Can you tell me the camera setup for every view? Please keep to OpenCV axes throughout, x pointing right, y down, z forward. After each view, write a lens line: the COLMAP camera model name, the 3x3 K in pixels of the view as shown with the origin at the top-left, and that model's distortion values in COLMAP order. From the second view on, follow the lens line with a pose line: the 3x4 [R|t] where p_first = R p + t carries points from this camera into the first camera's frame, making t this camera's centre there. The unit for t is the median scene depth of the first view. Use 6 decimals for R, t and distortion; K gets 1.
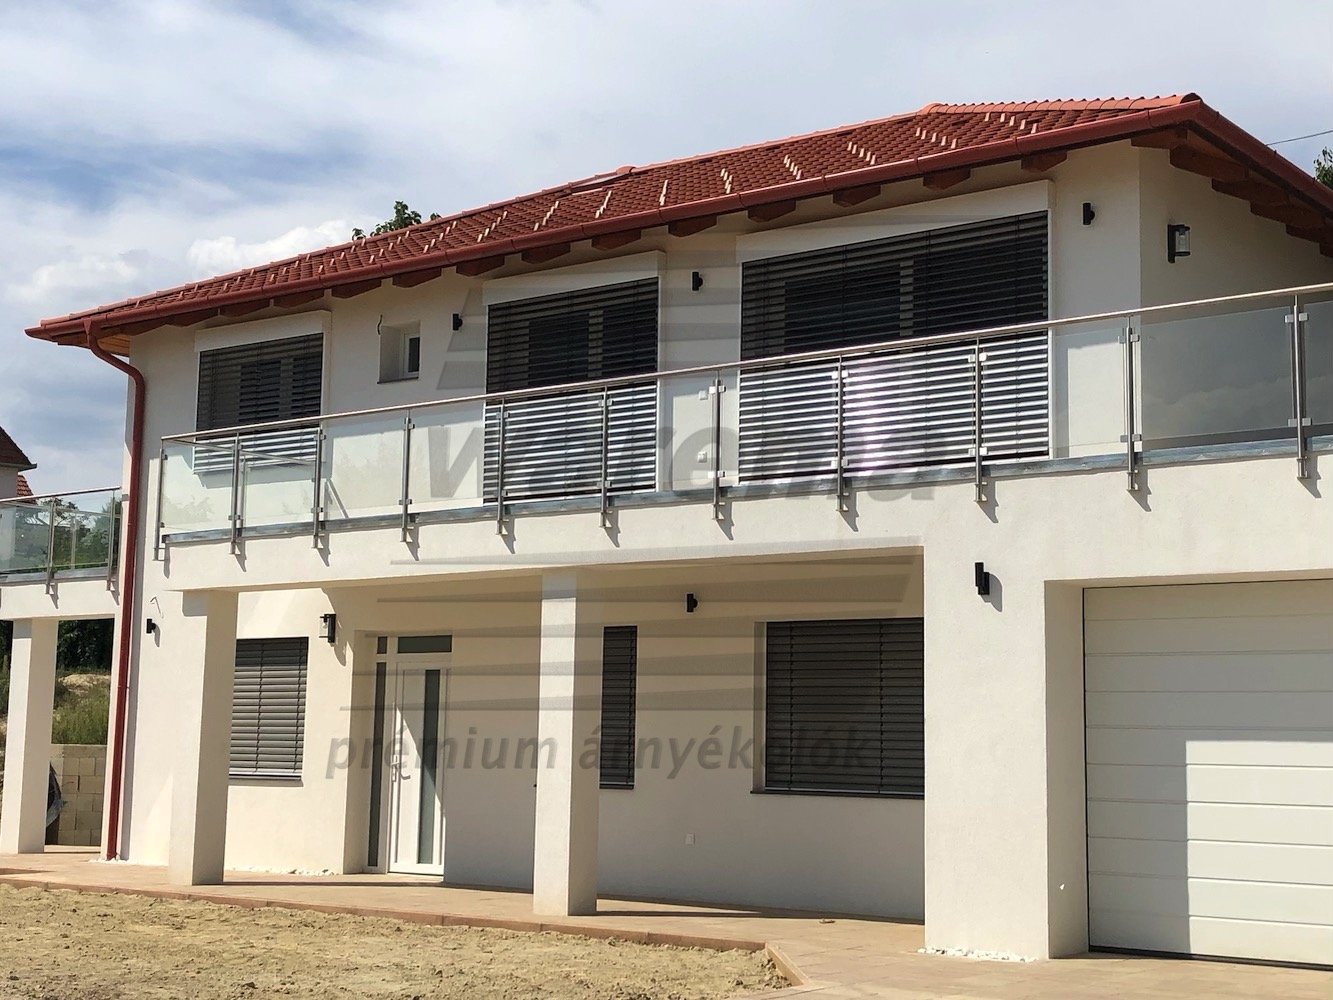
lens RADIAL K [[1917.7, 0, 666.5], [0, 1917.7, 500.0], [0, 0, 1]] dist [0.219371, -1.005416]
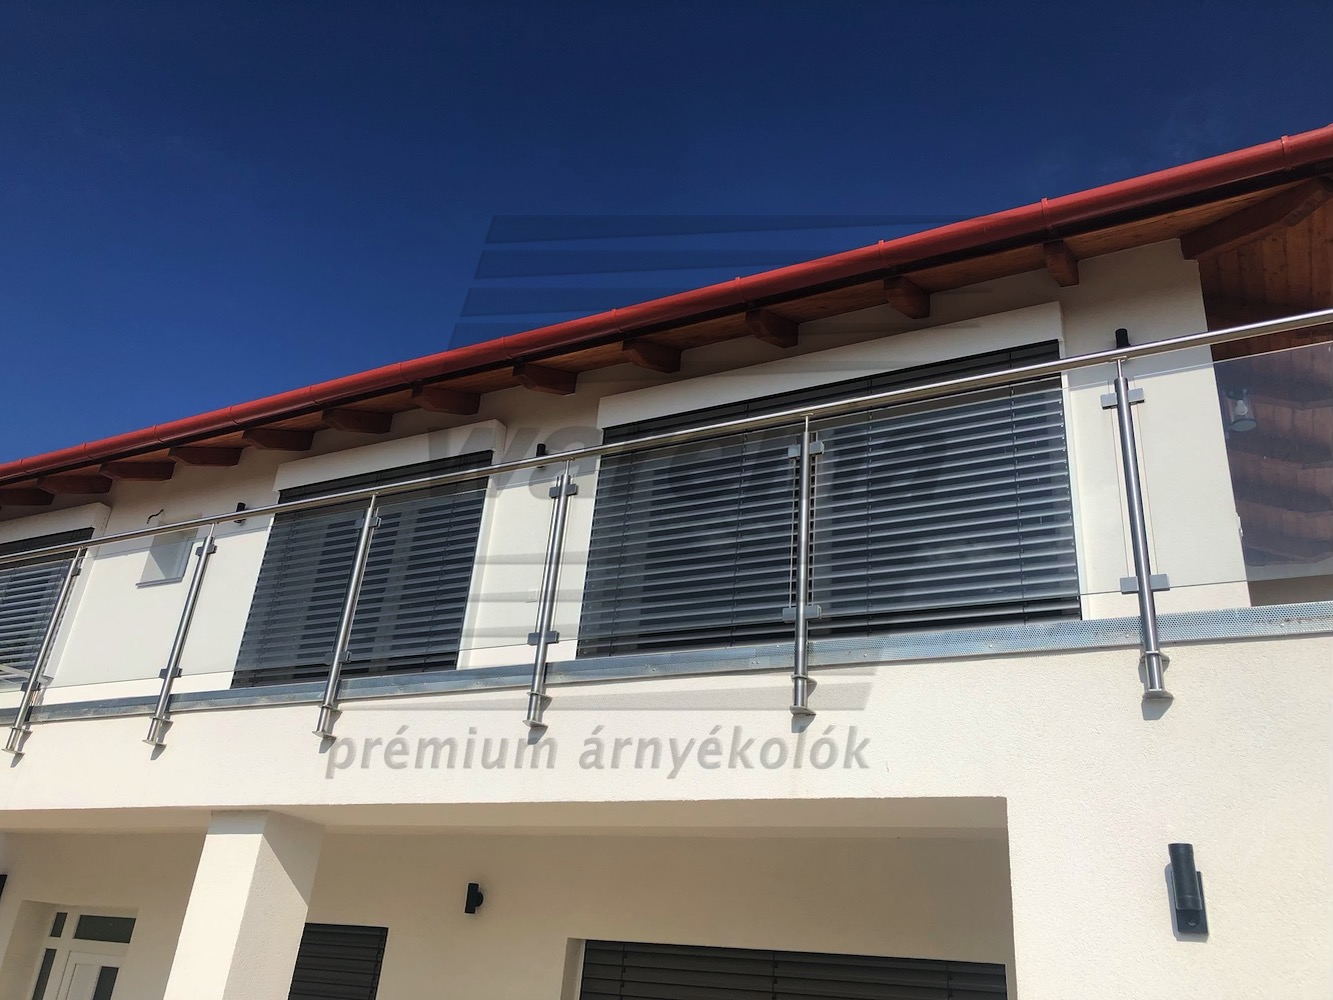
lens RADIAL K [[1064.4, 0, 666.5], [0, 1064.4, 500.0], [0, 0, 1]] dist [-0.002414, -0.001665]
pose [[0.985203, 0.130620, 0.110969, 0.021439], [-0.088682, 0.942539, -0.322111, 0.040059], [-0.146667, 0.307504, 0.940176, 0.659868]]
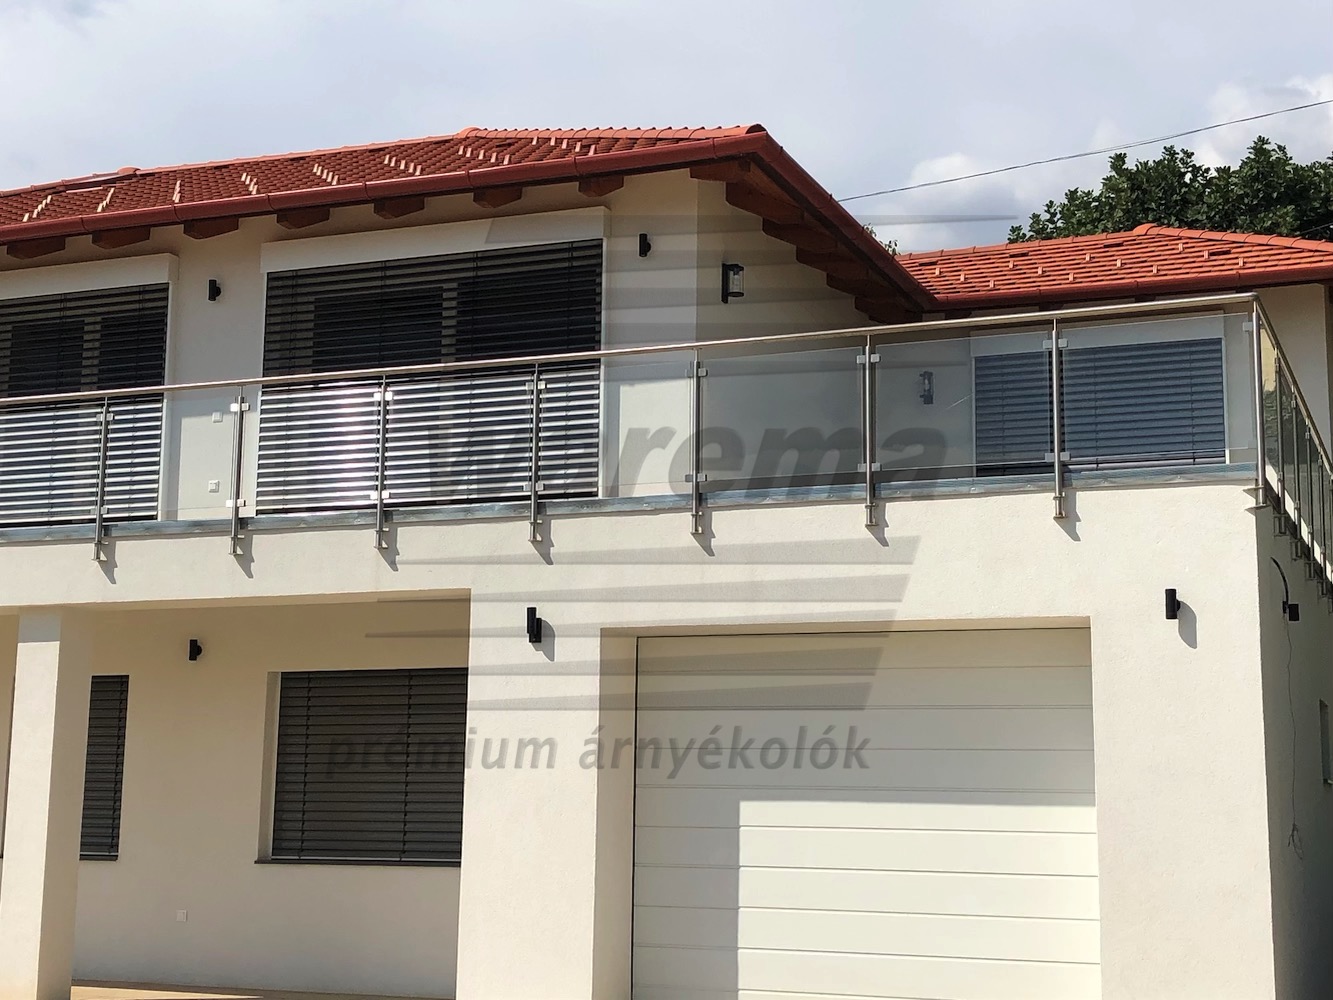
lens RADIAL K [[1917.7, 0, 666.5], [0, 1917.7, 500.0], [0, 0, 1]] dist [0.219371, -1.005416]
pose [[0.964835, 0.036389, 0.260325, -0.013406], [-0.029115, 0.999072, -0.031743, 0.007108], [-0.261239, 0.023047, 0.964999, 0.083050]]
